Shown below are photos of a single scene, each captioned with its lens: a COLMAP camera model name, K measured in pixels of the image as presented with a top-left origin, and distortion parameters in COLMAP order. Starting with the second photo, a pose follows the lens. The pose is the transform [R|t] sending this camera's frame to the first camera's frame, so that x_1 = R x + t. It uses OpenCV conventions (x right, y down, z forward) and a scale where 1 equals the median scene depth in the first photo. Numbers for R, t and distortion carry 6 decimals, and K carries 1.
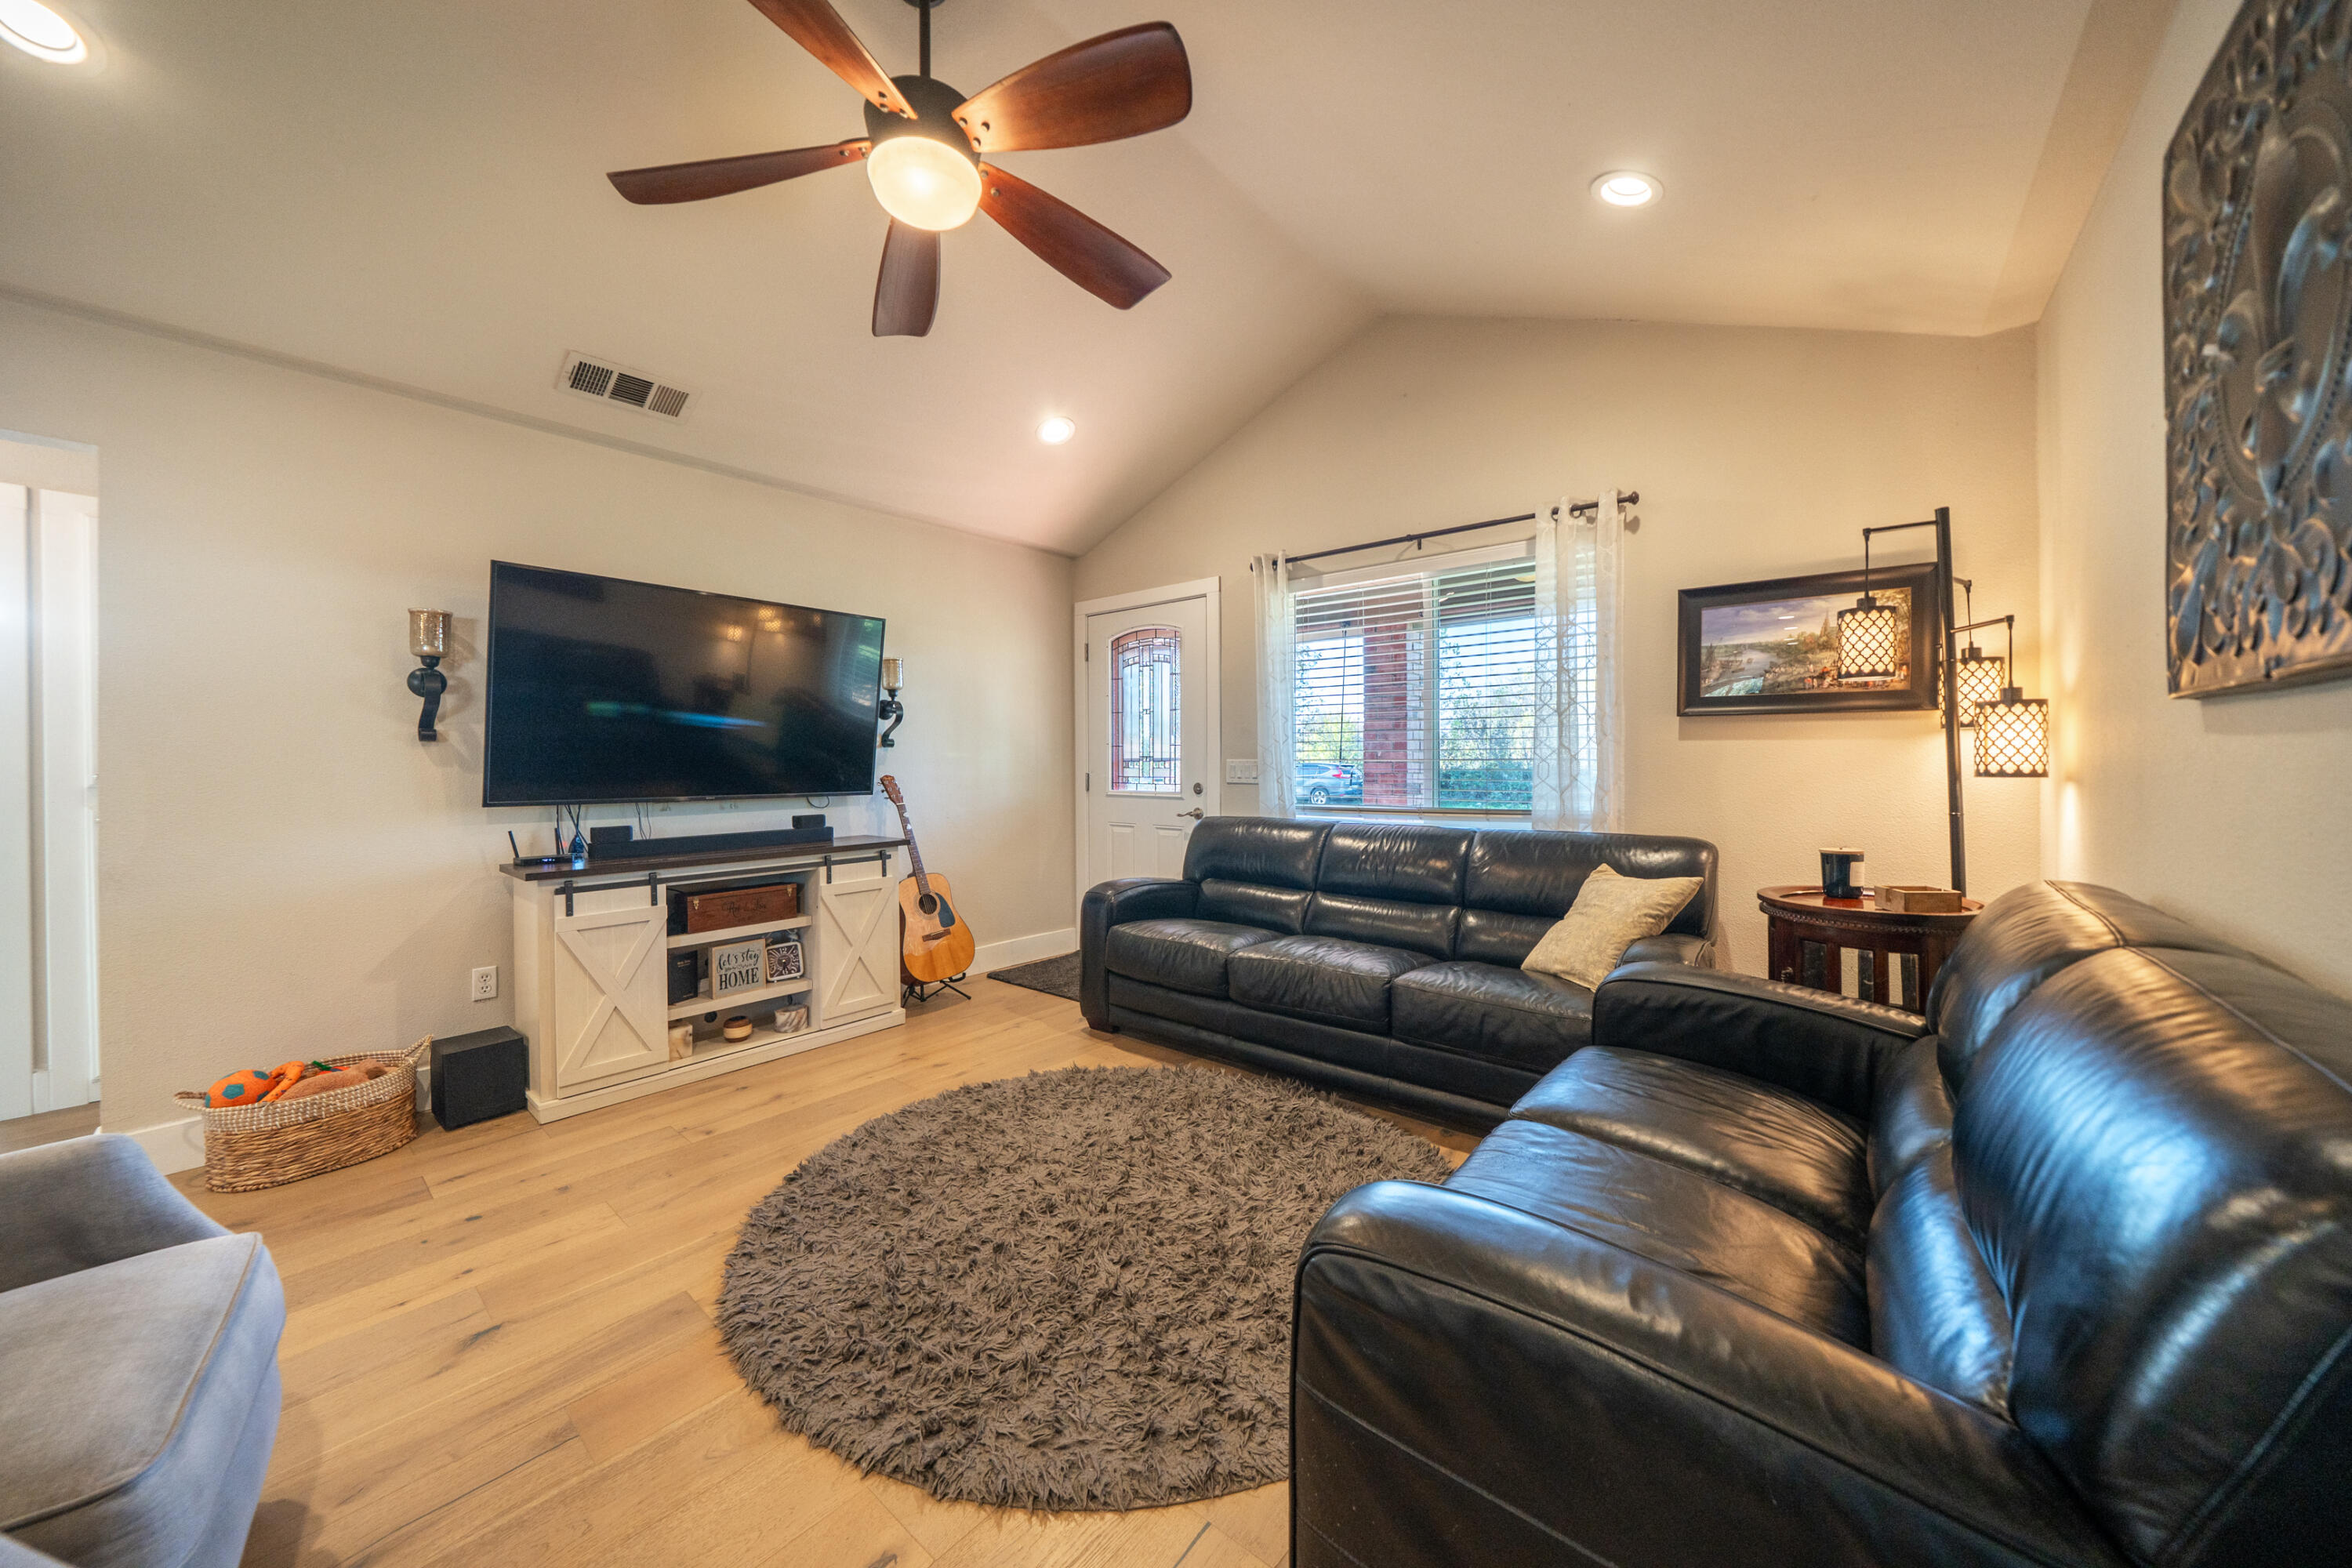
lens RADIAL K [[807.5, 0, 1160.2], [0, 807.5, 773.5], [0, 0, 1]] dist [-0.006253, -0.000050]
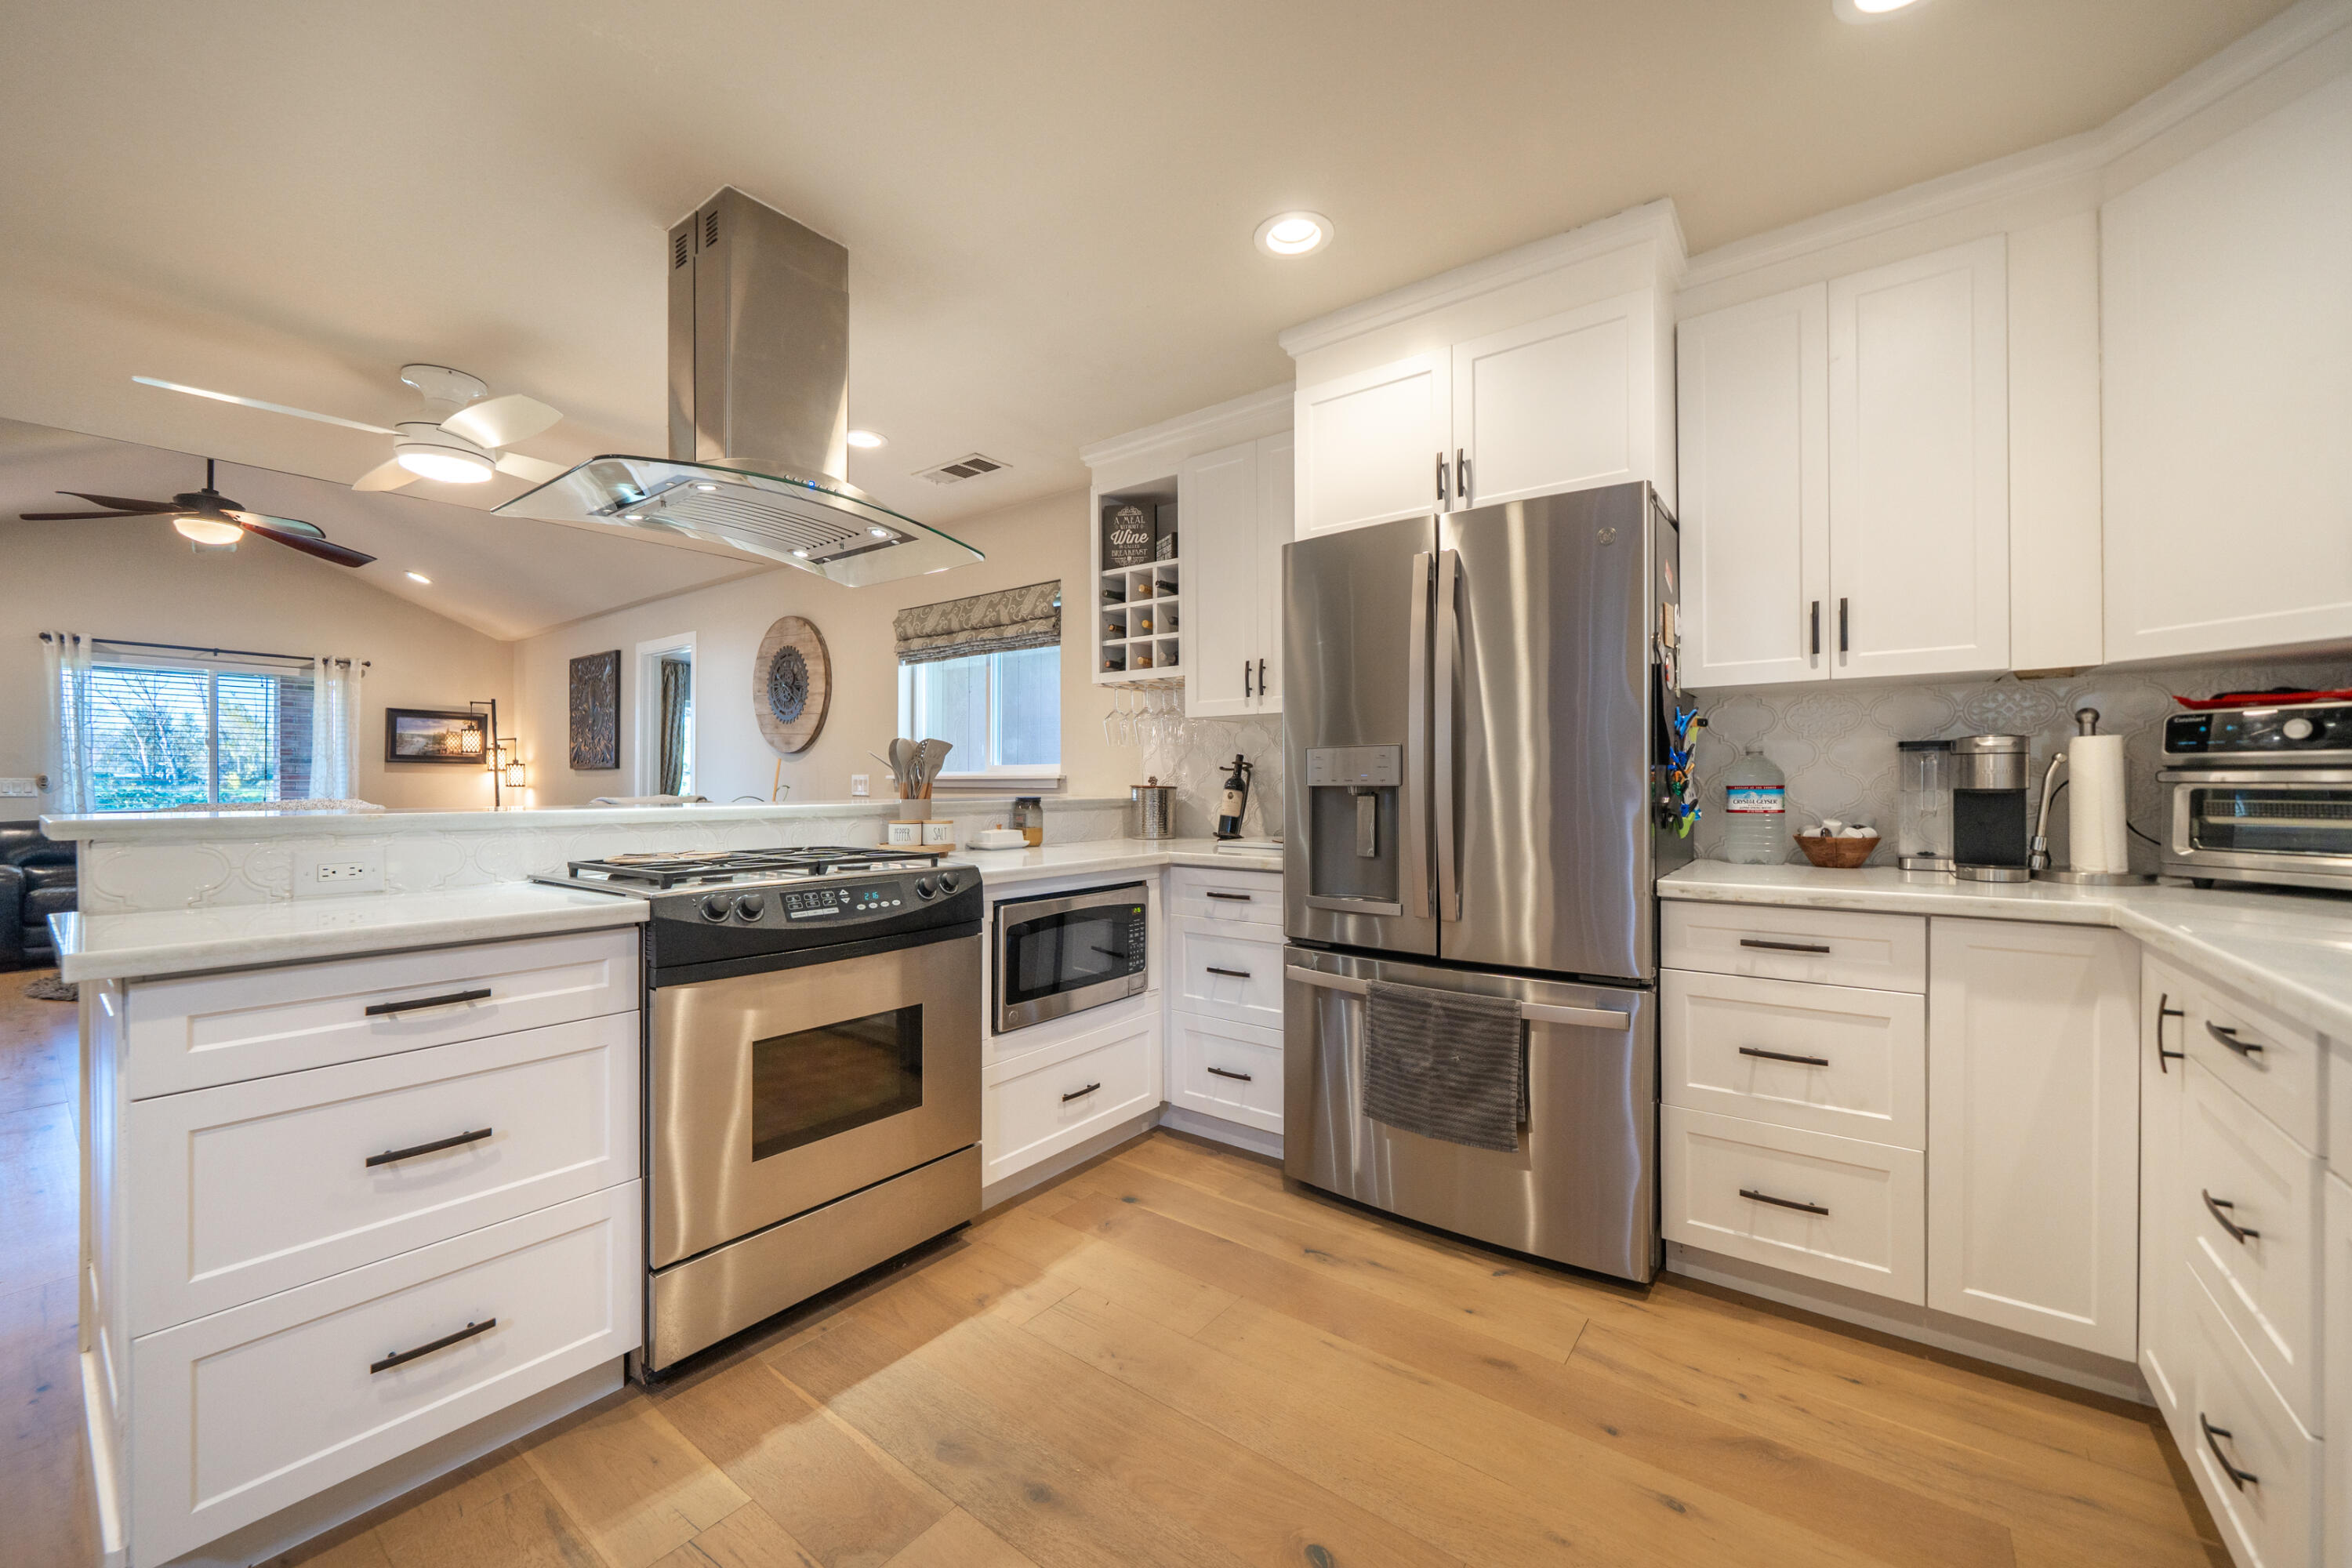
lens RADIAL K [[905.7, 0, 1158.2], [0, 905.7, 793.1], [0, 0, 1]] dist [-0.000494, -0.000036]
pose [[-0.050315, -0.003441, 0.998727, -2.147080], [0.014847, 0.999881, 0.004193, 0.041169], [-0.998623, 0.015039, -0.050258, -1.117364]]
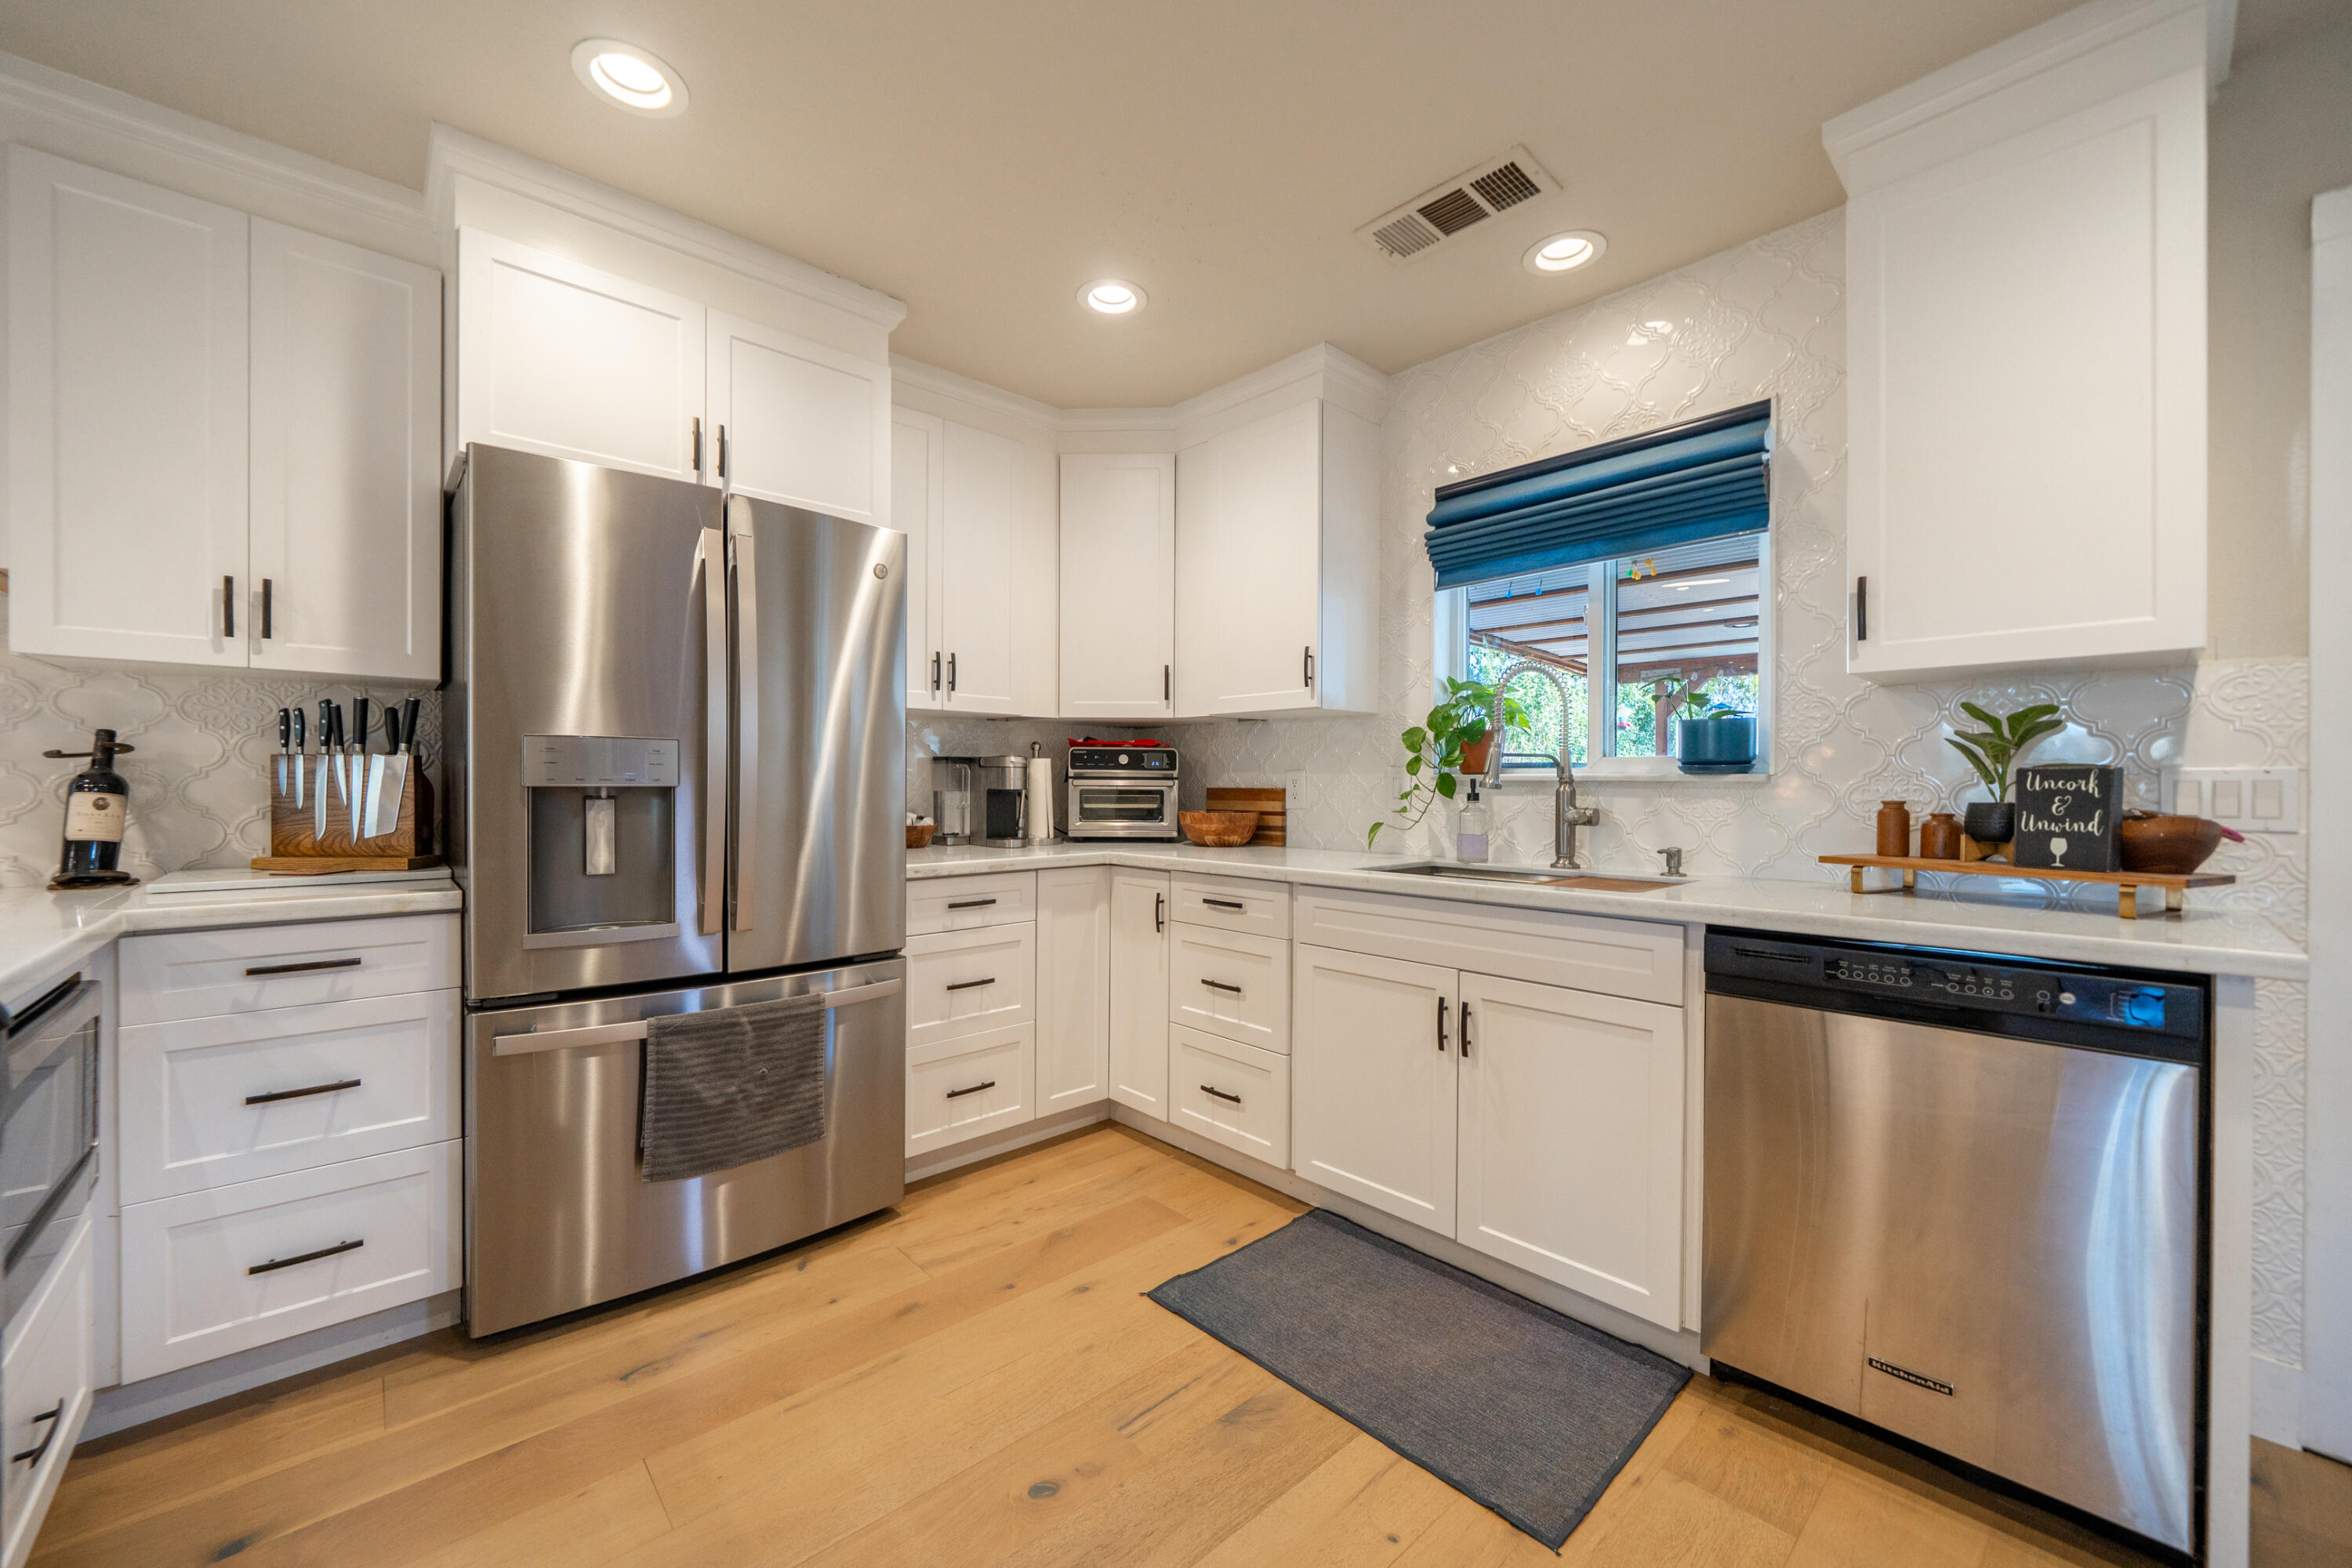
lens RADIAL K [[905.7, 0, 1158.2], [0, 905.7, 793.1], [0, 0, 1]] dist [-0.000494, -0.000036]
pose [[-0.991610, 0.001802, 0.129255, -1.809992], [0.004408, 0.999793, 0.019881, 0.033847], [-0.129192, 0.020284, -0.991412, -0.721028]]
